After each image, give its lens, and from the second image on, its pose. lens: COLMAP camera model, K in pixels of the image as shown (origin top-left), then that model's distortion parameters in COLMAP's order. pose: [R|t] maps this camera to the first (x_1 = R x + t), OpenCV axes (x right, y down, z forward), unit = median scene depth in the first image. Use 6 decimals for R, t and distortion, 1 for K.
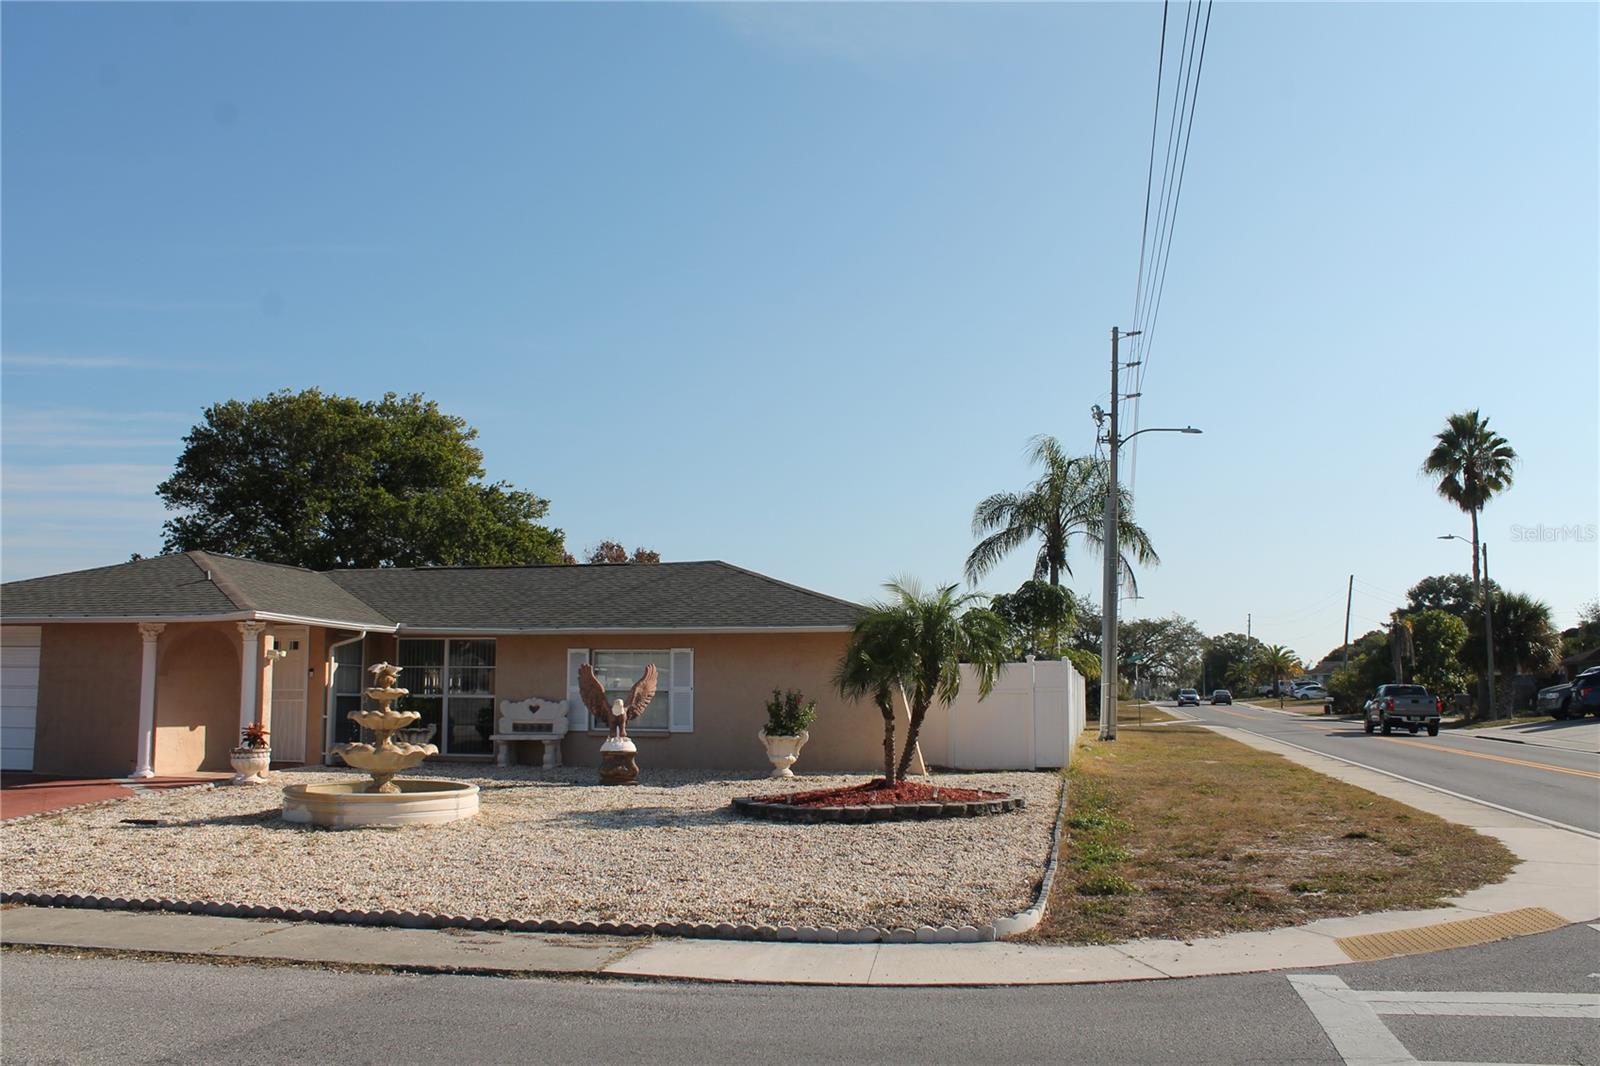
lens RADIAL K [[1363.9, 0, 807.3], [0, 1363.9, 546.7], [0, 0, 1]] dist [-0.162248, 0.148096]
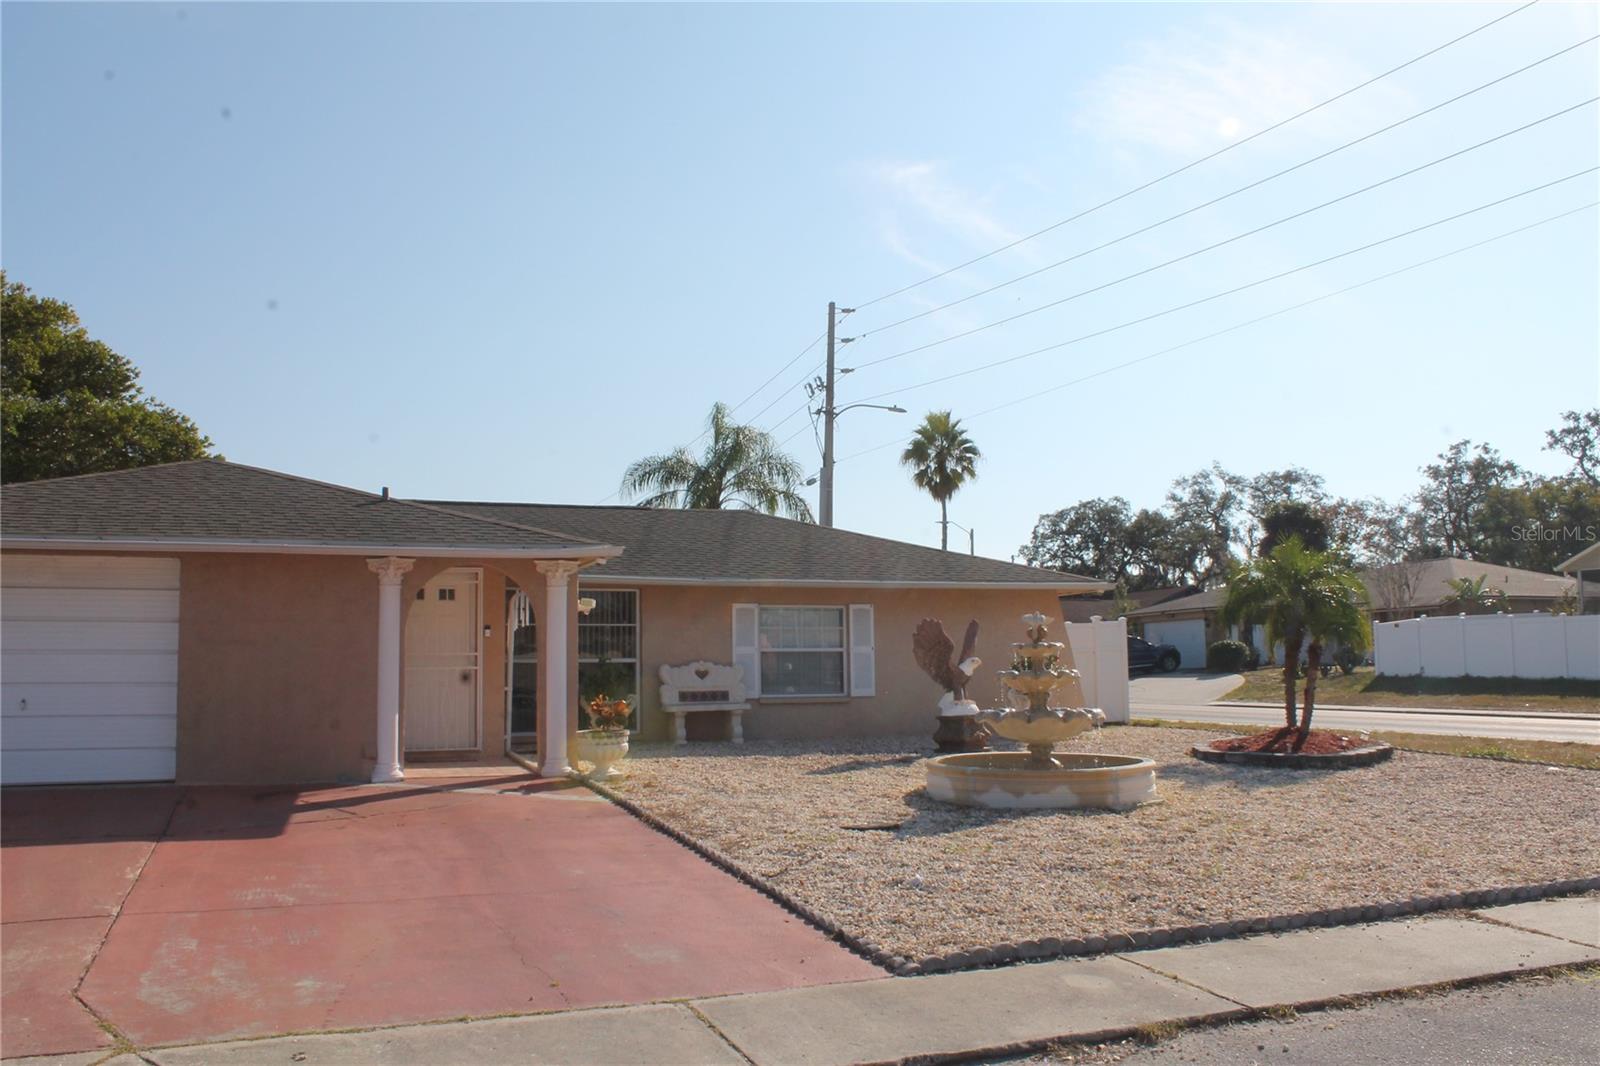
lens RADIAL K [[1363.9, 0, 807.3], [0, 1363.9, 546.7], [0, 0, 1]] dist [-0.162248, 0.148096]
pose [[0.836710, 0.037600, 0.546354, -0.351811], [-0.048309, 0.998819, 0.005244, 0.018764], [-0.545511, -0.030781, 0.837538, 0.145573]]
